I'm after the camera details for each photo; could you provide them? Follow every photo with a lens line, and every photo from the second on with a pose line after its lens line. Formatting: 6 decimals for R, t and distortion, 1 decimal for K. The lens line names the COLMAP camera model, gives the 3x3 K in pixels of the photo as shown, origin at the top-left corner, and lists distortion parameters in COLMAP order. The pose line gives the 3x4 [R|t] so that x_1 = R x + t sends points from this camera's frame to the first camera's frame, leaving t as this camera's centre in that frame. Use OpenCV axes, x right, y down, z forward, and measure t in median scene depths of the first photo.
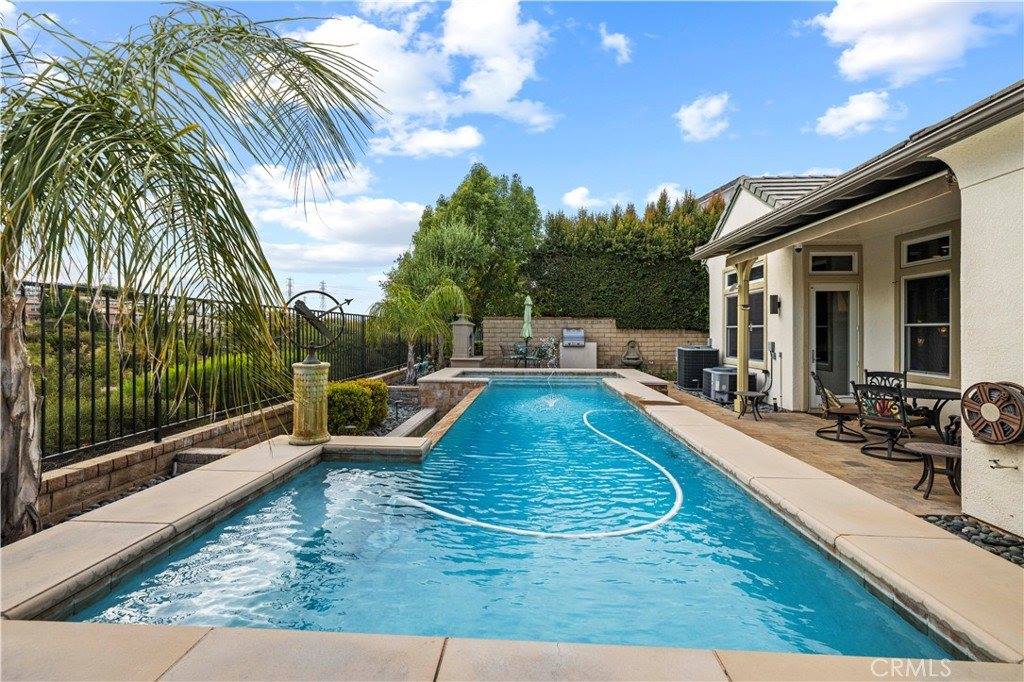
lens RADIAL K [[435.6, 0, 507.3], [0, 435.6, 331.1], [0, 0, 1]] dist [0.002791, 0.000144]
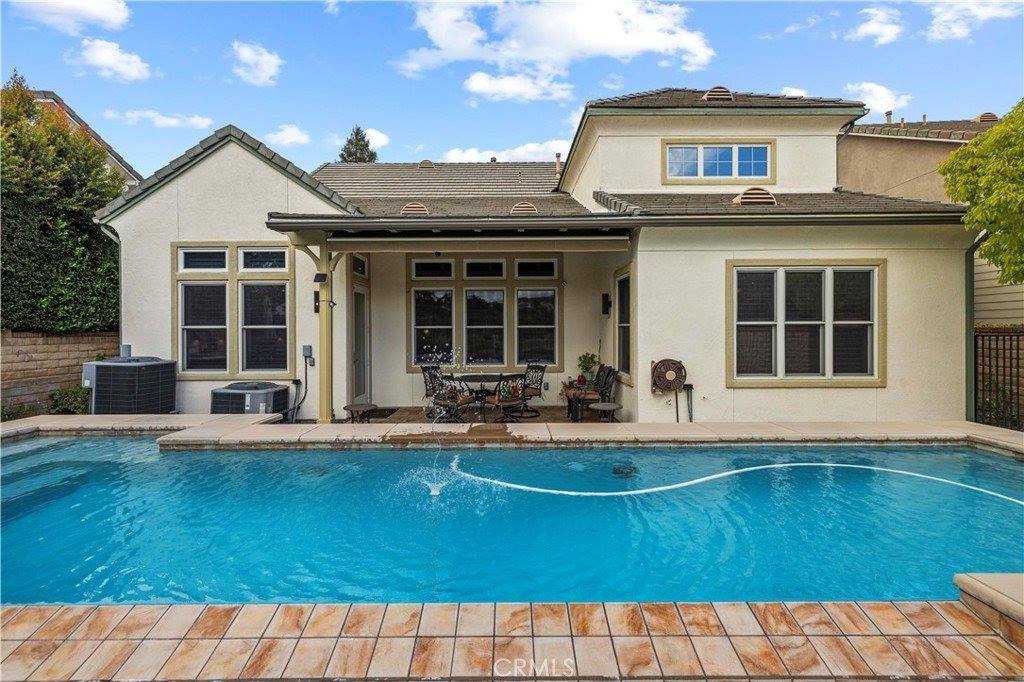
lens RADIAL K [[435.6, 0, 507.3], [0, 435.6, 331.1], [0, 0, 1]] dist [0.002791, 0.000144]
pose [[-0.063224, -0.002029, 0.997997, -0.269421], [0.002164, 0.999995, 0.002170, -0.004773], [-0.997997, 0.002297, -0.063220, 0.665361]]
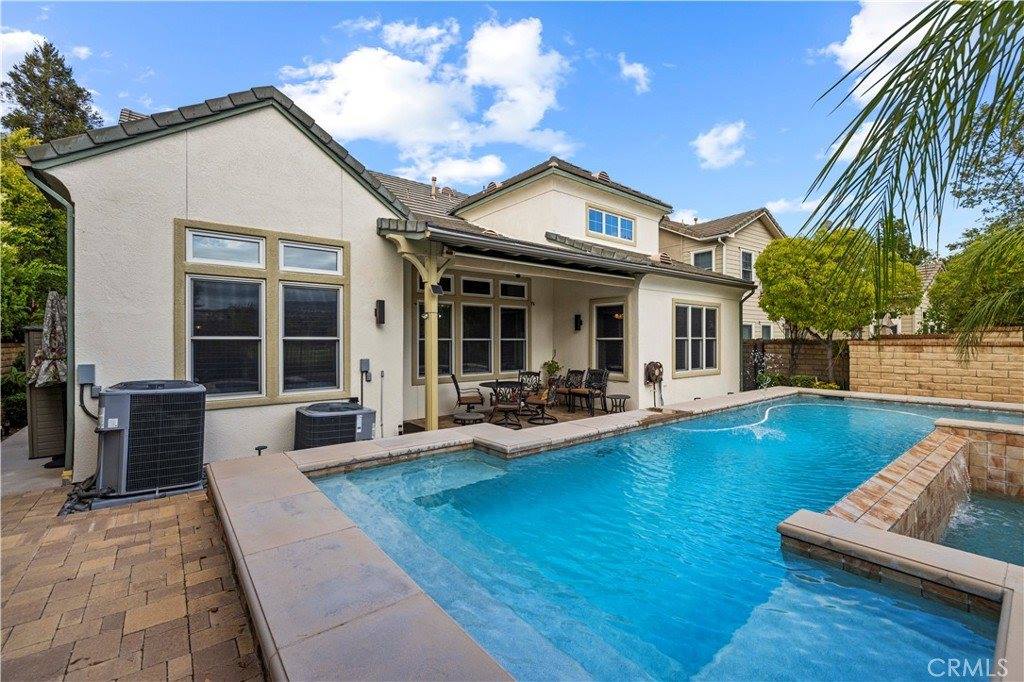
lens RADIAL K [[433.6, 0, 509.1], [0, 433.6, 339.3], [0, 0, 1]] dist [0.000998, 0.000310]
pose [[-0.669786, 0.004288, 0.742542, -0.134853], [0.000030, 0.999983, -0.005747, -0.006358], [-0.742554, -0.003827, -0.669775, 1.328809]]
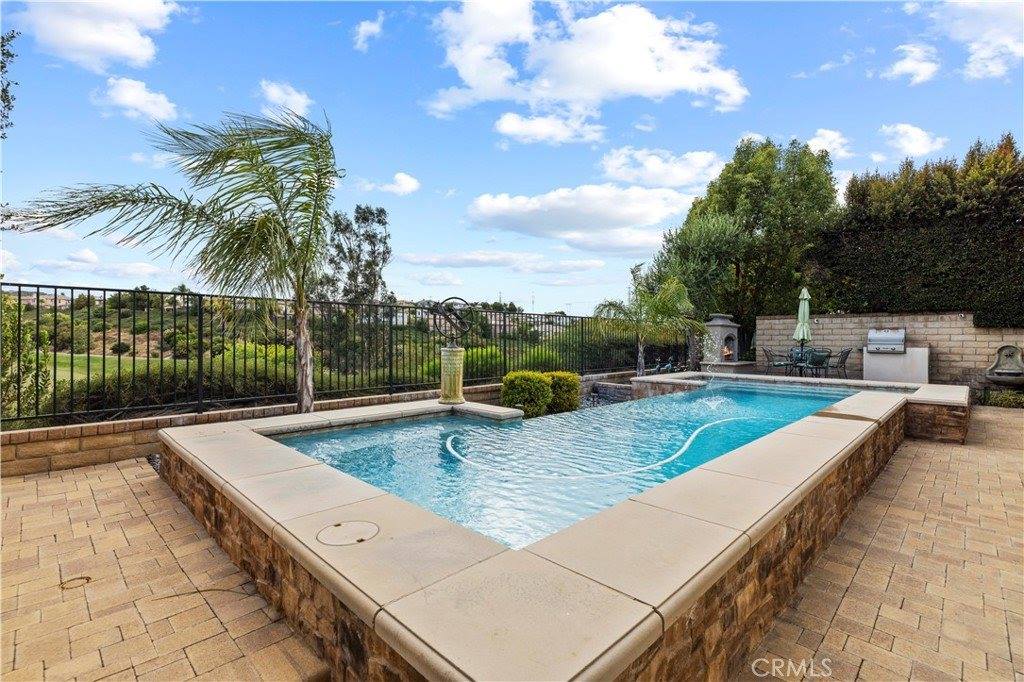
lens RADIAL K [[468.0, 0, 512.0], [0, 468.0, 341.0], [0, 0, 1]] dist [0.002211, 0.000586]
pose [[0.749789, 0.002669, -0.661672, 0.306572], [-0.000096, 0.999992, 0.003925, 0.018519], [0.661678, -0.002879, 0.749783, -0.011198]]
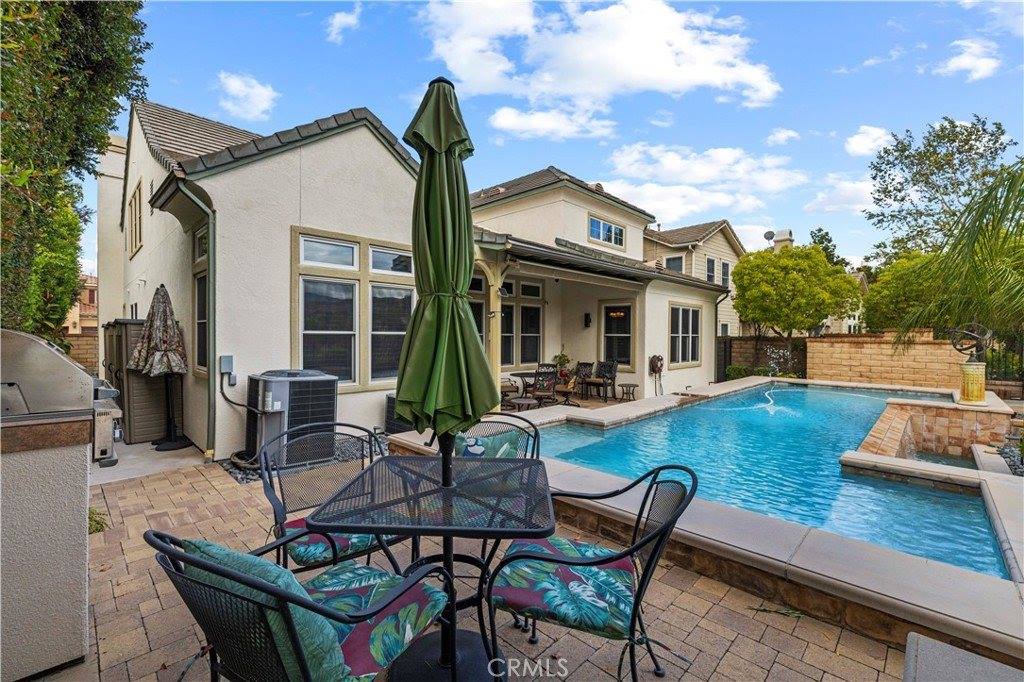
lens RADIAL K [[433.6, 0, 509.1], [0, 433.6, 339.3], [0, 0, 1]] dist [0.000998, 0.000310]
pose [[-0.755753, -0.011670, 0.654752, -0.075629], [-0.008534, 0.999932, 0.007971, -0.009058], [-0.654801, 0.000437, -0.755801, 1.560587]]
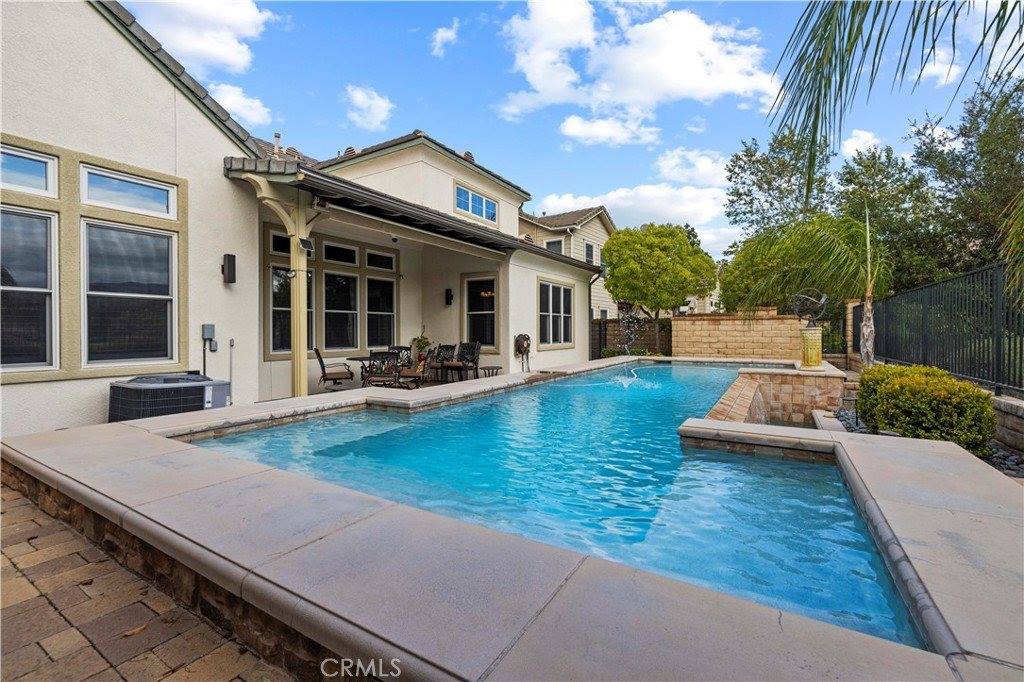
lens RADIAL K [[436.9, 0, 512.6], [0, 436.9, 331.4], [0, 0, 1]] dist [0.000523, 0.000291]
pose [[-0.885262, 0.005117, 0.465065, -0.085921], [0.003947, 0.999986, -0.003490, 0.038917], [-0.465077, -0.001254, -0.885270, 1.363853]]
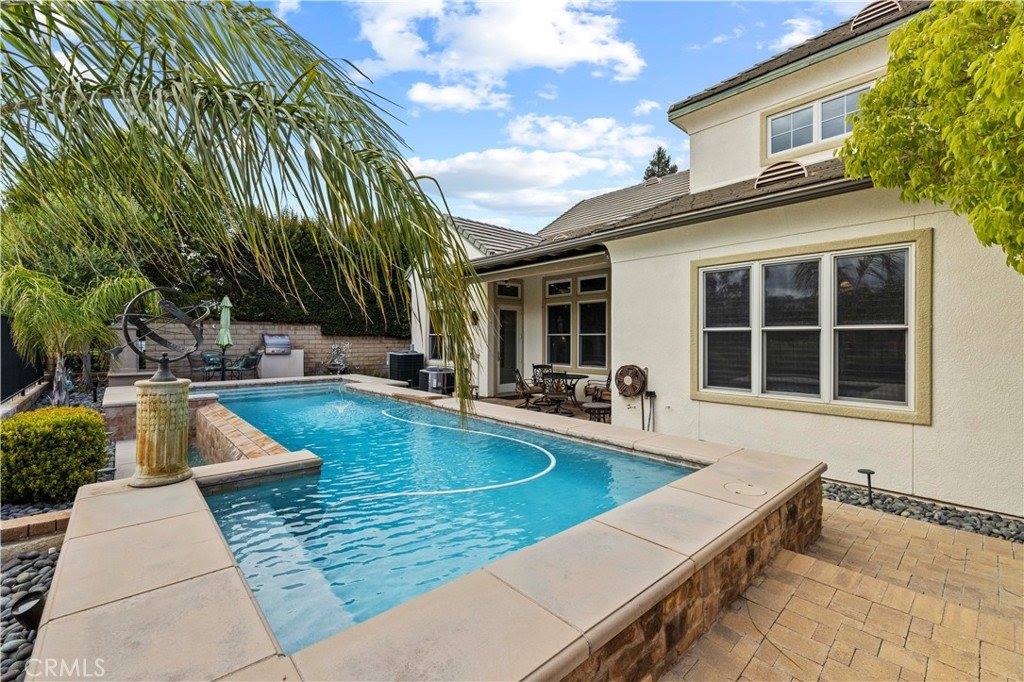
lens RADIAL K [[433.6, 0, 509.1], [0, 433.6, 339.3], [0, 0, 1]] dist [0.000998, 0.000310]
pose [[0.700975, -0.000970, 0.713185, -0.242945], [-0.002678, 0.999988, 0.003992, -0.002465], [-0.713181, -0.004708, 0.700964, 0.003931]]
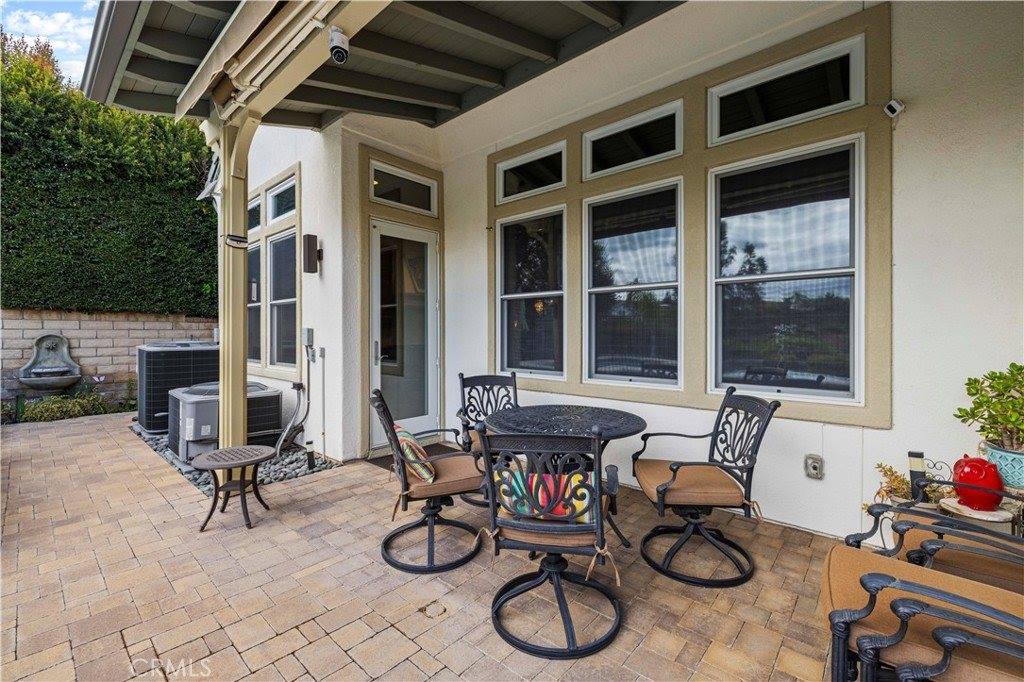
lens RADIAL K [[435.6, 0, 507.3], [0, 435.6, 331.1], [0, 0, 1]] dist [0.002791, 0.000144]
pose [[0.620151, 0.001089, 0.784482, 0.347367], [0.001309, 0.999996, -0.002422, 0.029748], [-0.784481, 0.002529, 0.620147, 0.493665]]
